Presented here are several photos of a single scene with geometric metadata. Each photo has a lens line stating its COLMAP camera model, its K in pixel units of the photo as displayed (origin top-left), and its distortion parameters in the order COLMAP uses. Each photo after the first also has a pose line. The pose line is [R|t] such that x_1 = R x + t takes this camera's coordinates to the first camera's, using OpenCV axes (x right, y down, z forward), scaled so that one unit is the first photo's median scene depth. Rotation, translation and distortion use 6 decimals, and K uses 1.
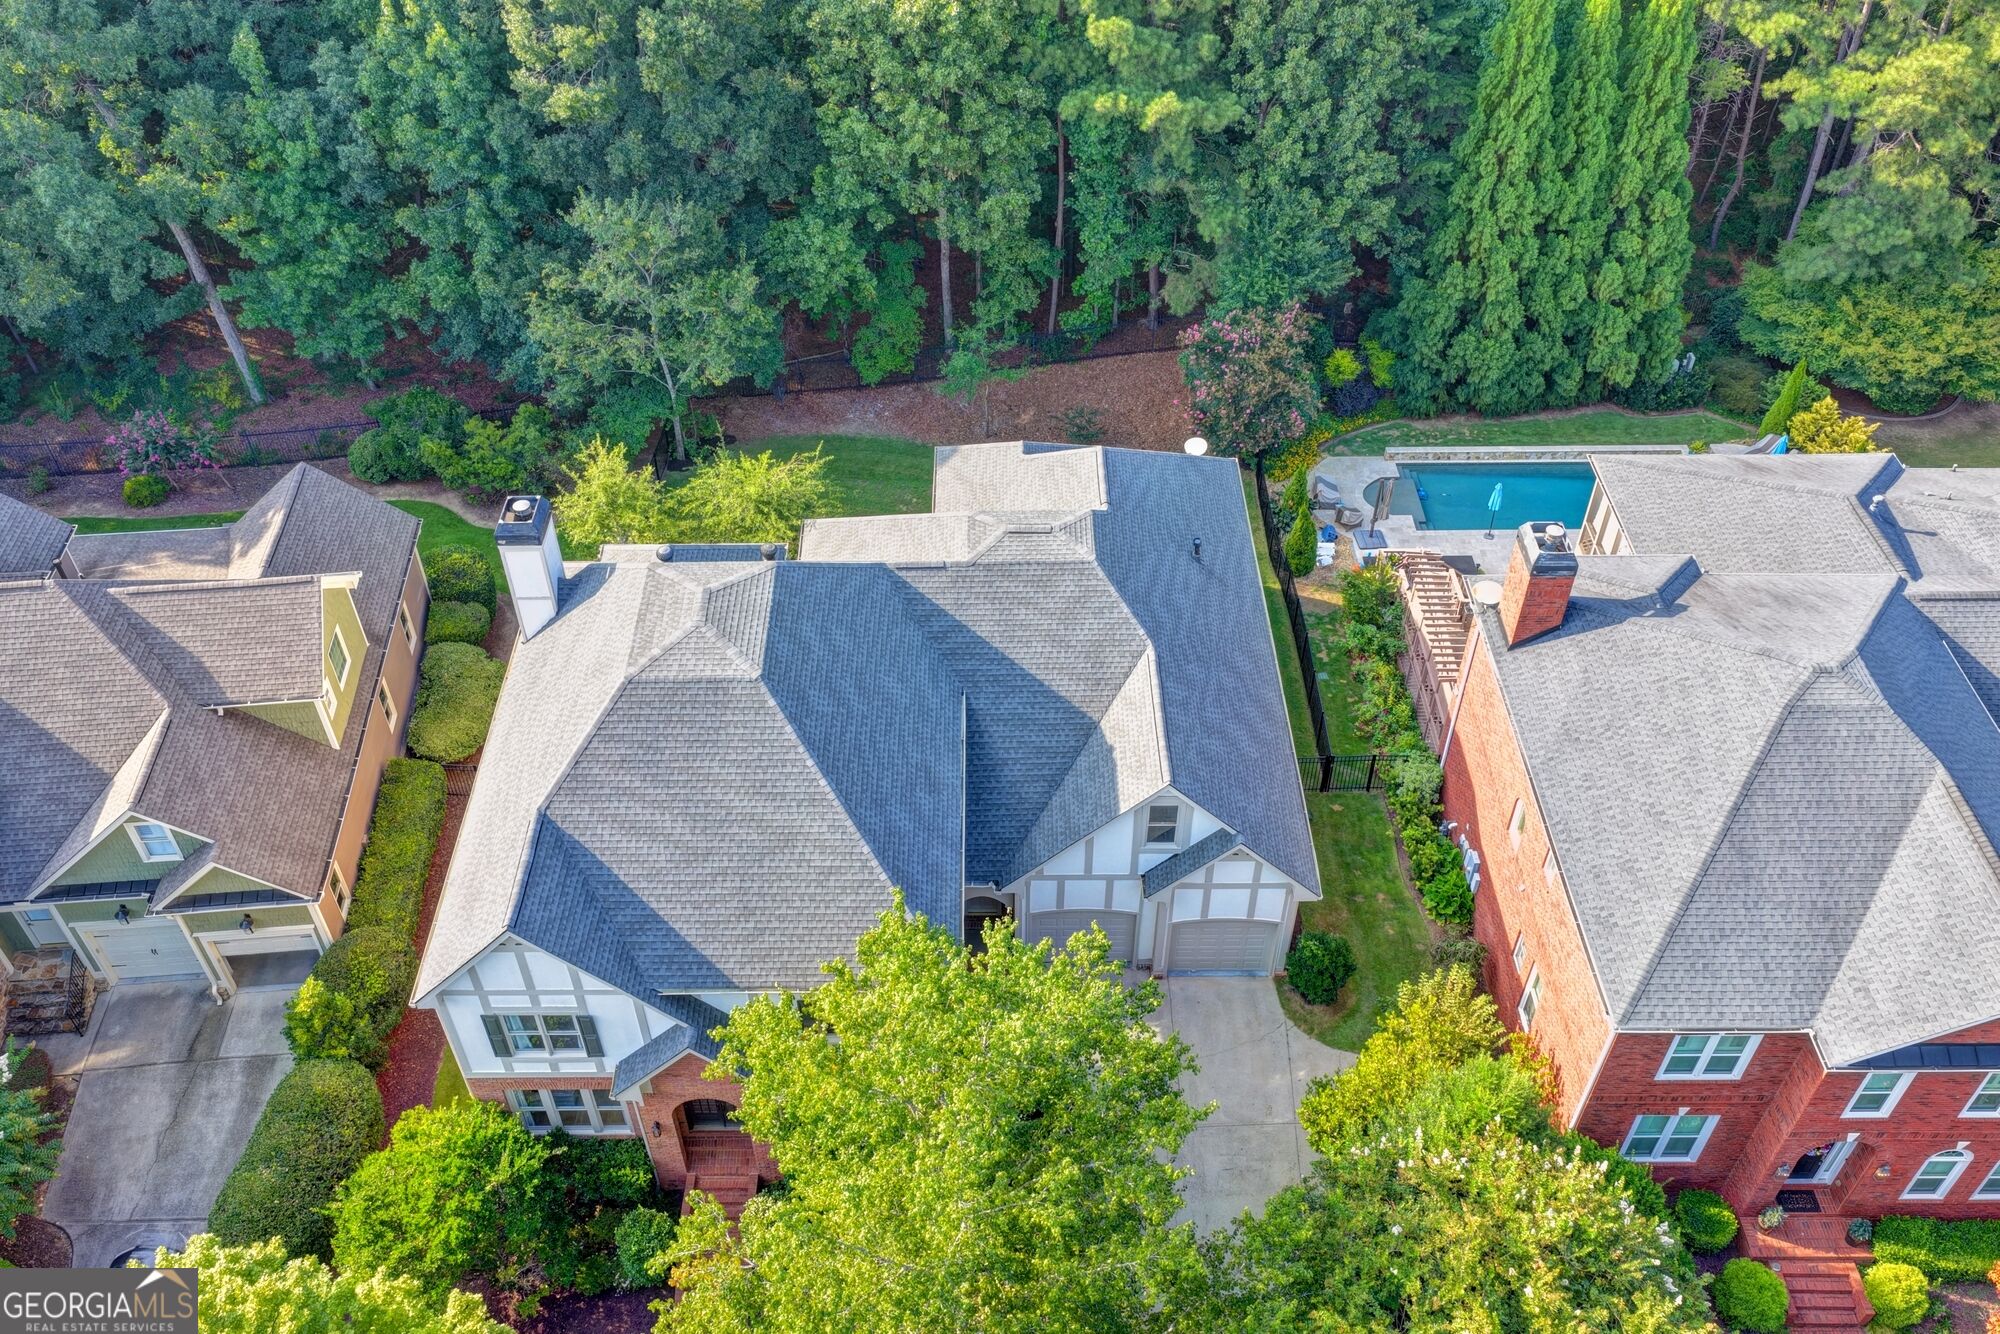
lens RADIAL K [[1662.3, 0, 1001.3], [0, 1662.3, 662.7], [0, 0, 1]] dist [-0.018702, 0.045779]
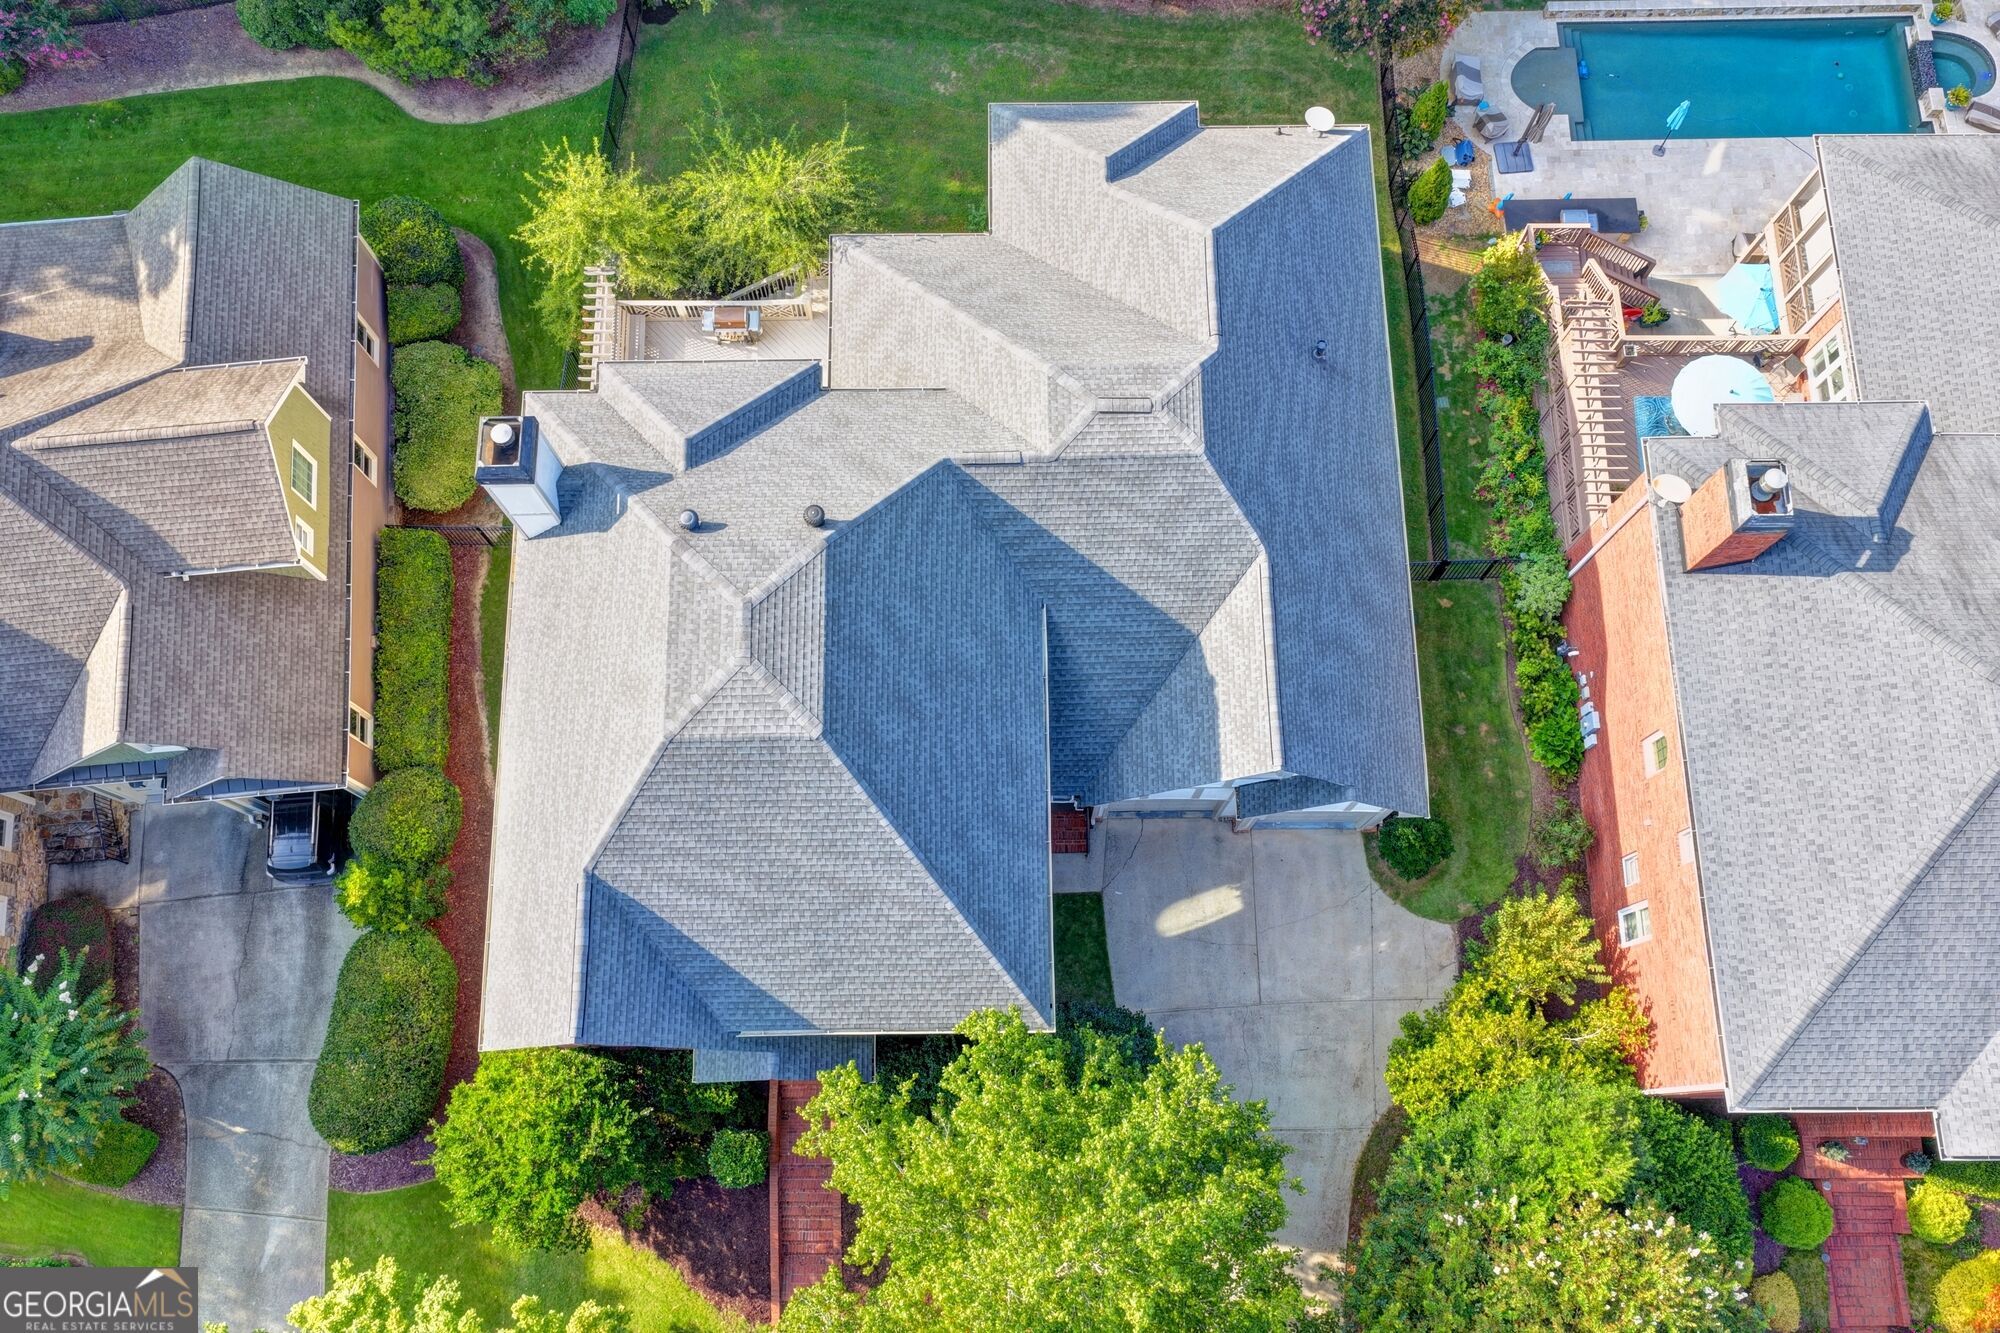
lens RADIAL K [[1662.3, 0, 1001.3], [0, 1662.3, 662.2], [0, 0, 1]] dist [-0.018702, 0.045779]
pose [[0.999998, -0.002114, 0.000388, -0.038533], [0.001618, 0.859288, 0.511490, -0.340505], [-0.001414, -0.511488, 0.859289, 0.206103]]
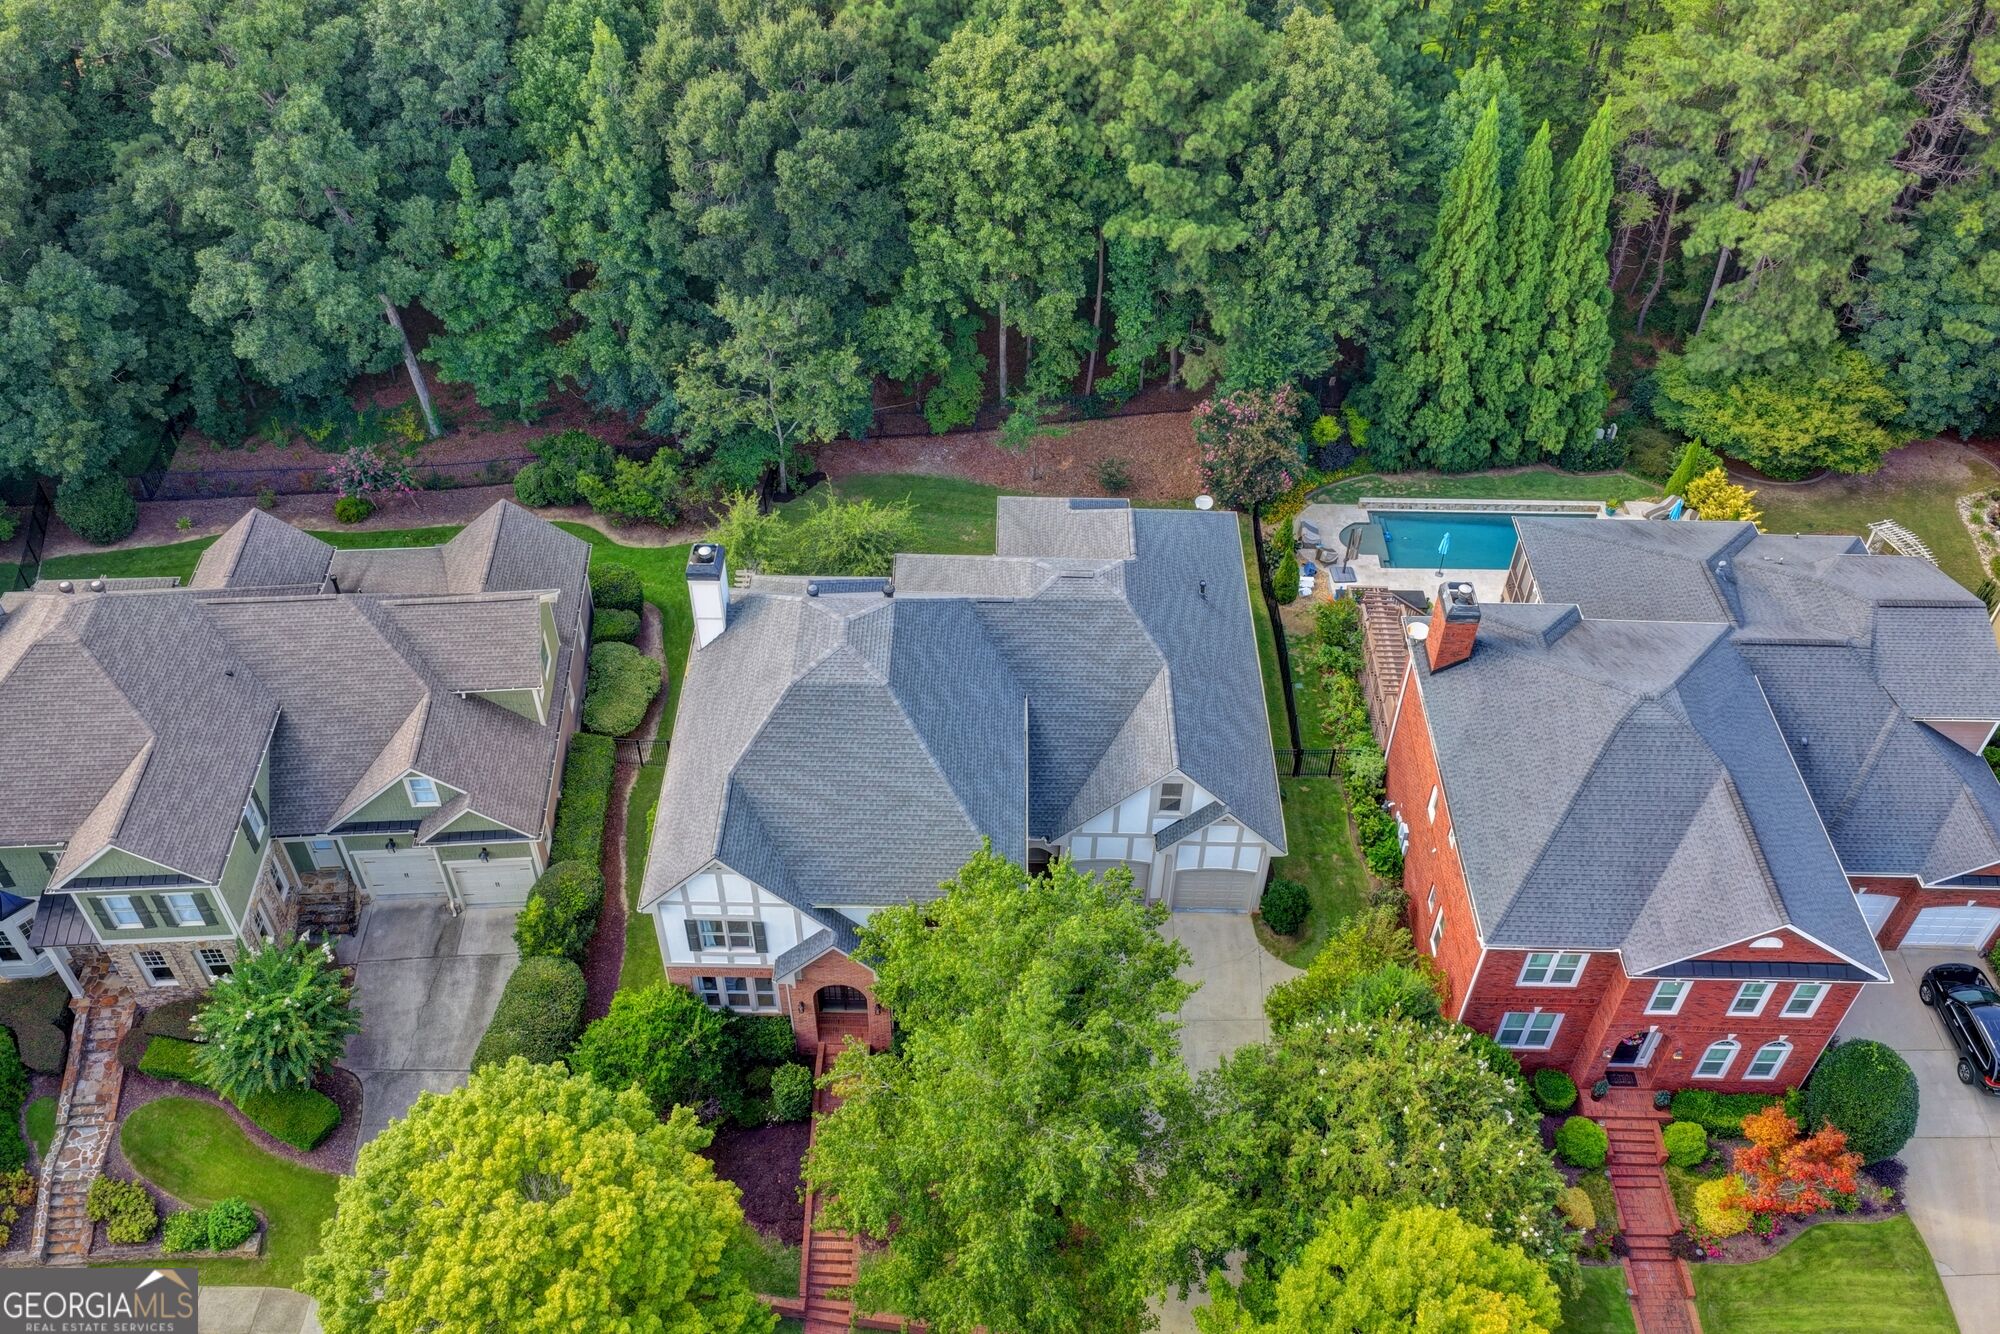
lens RADIAL K [[1662.3, 0, 1001.3], [0, 1662.3, 662.7], [0, 0, 1]] dist [-0.018702, 0.045779]
pose [[0.999691, 0.024550, -0.003981, -0.032375], [-0.024496, 0.999614, 0.013109, -0.022386], [0.004302, -0.013007, 0.999906, -0.295634]]
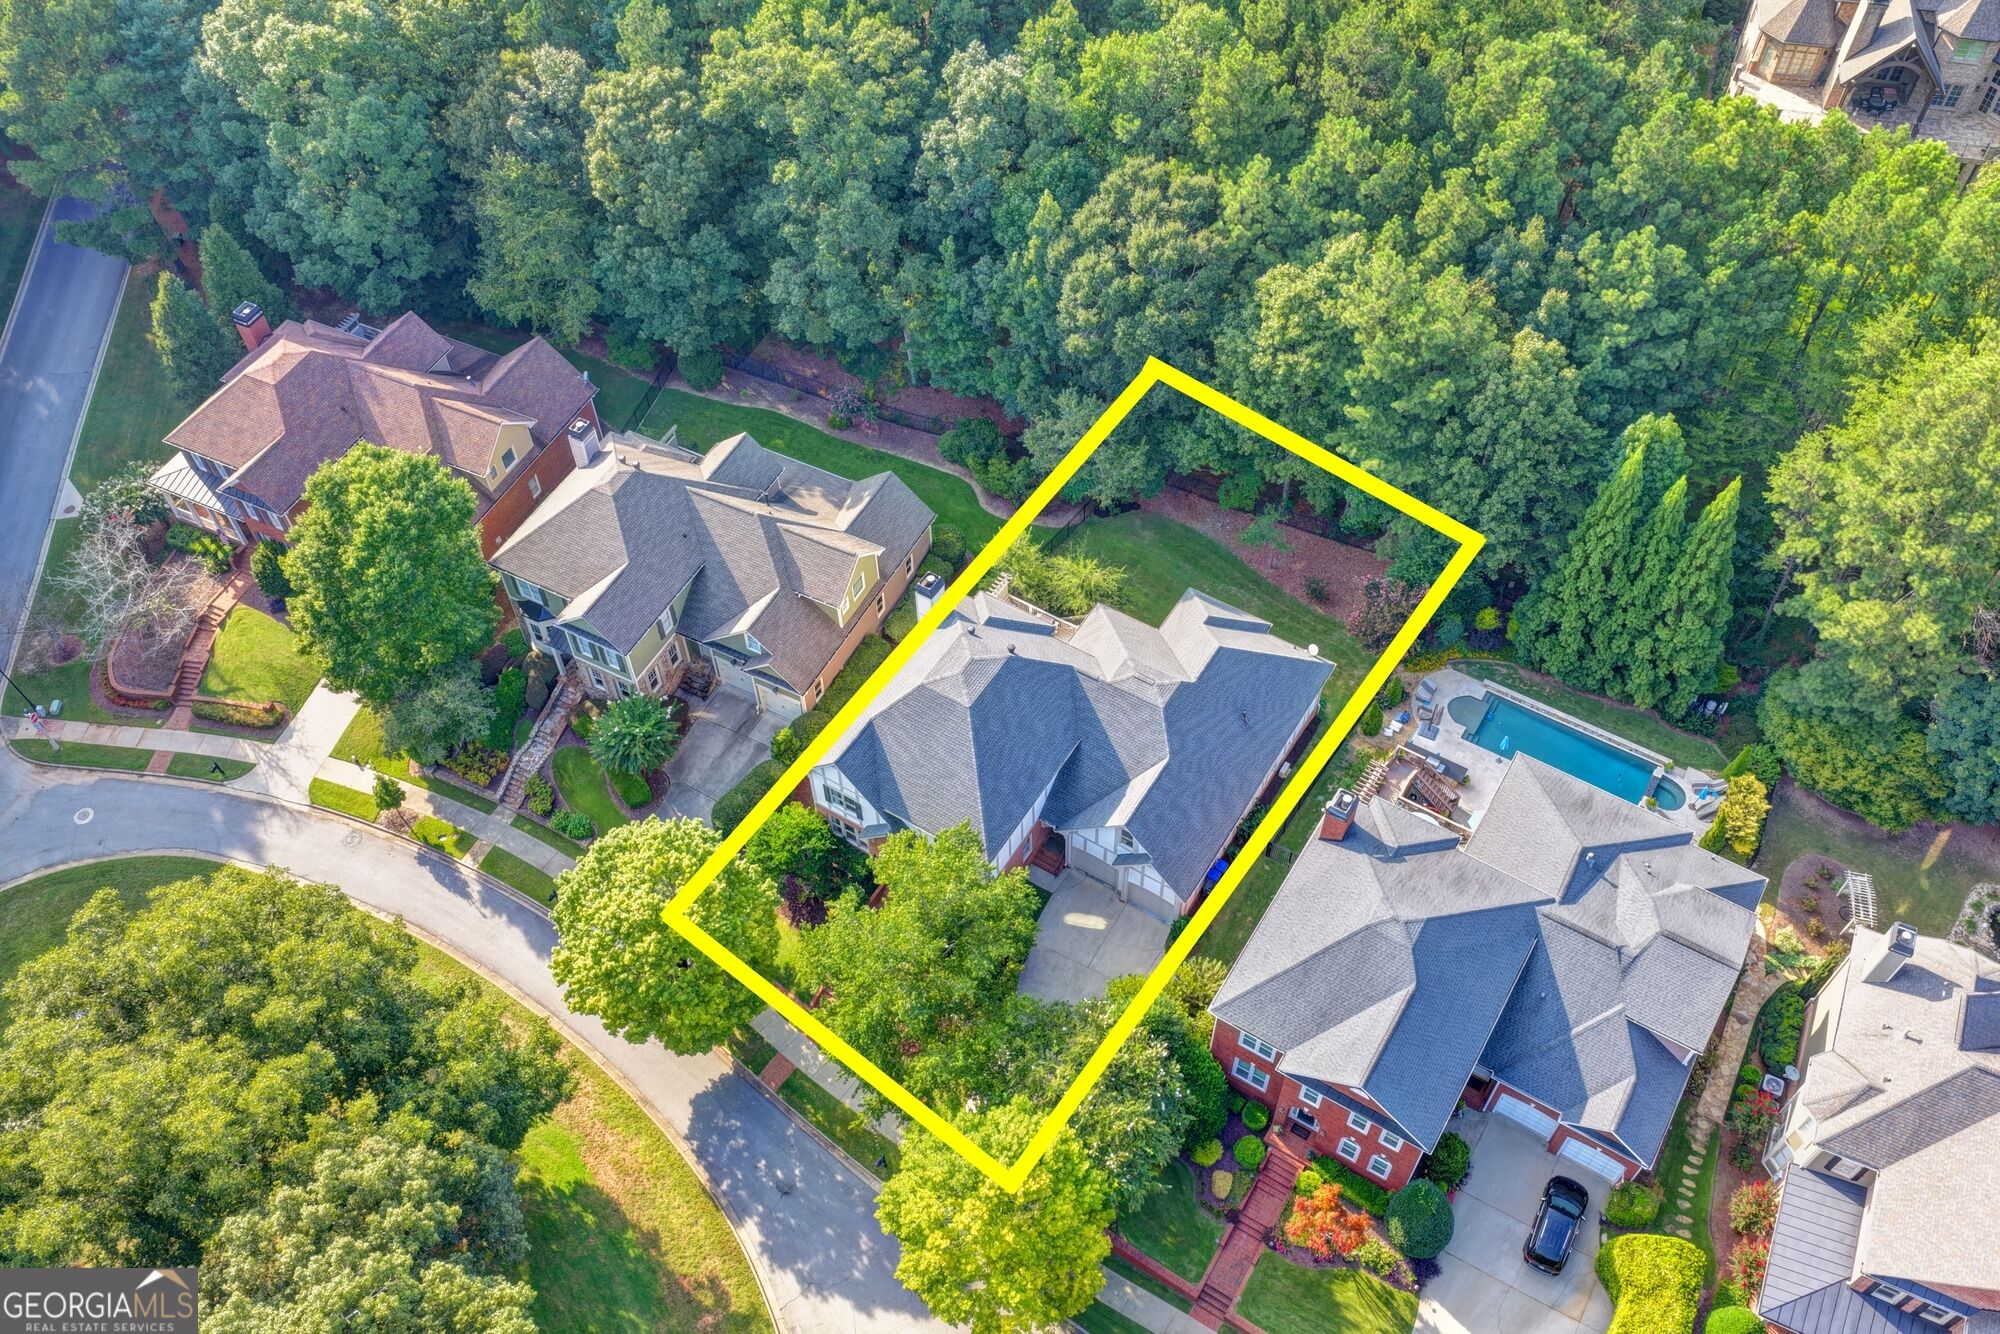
lens RADIAL K [[1662.3, 0, 1001.3], [0, 1662.3, 662.7], [0, 0, 1]] dist [-0.018702, 0.045779]
pose [[0.842495, 0.416845, -0.341237, 0.485892], [-0.356985, 0.906396, 0.225850, -0.433705], [0.403440, -0.068461, 0.912441, -0.810210]]
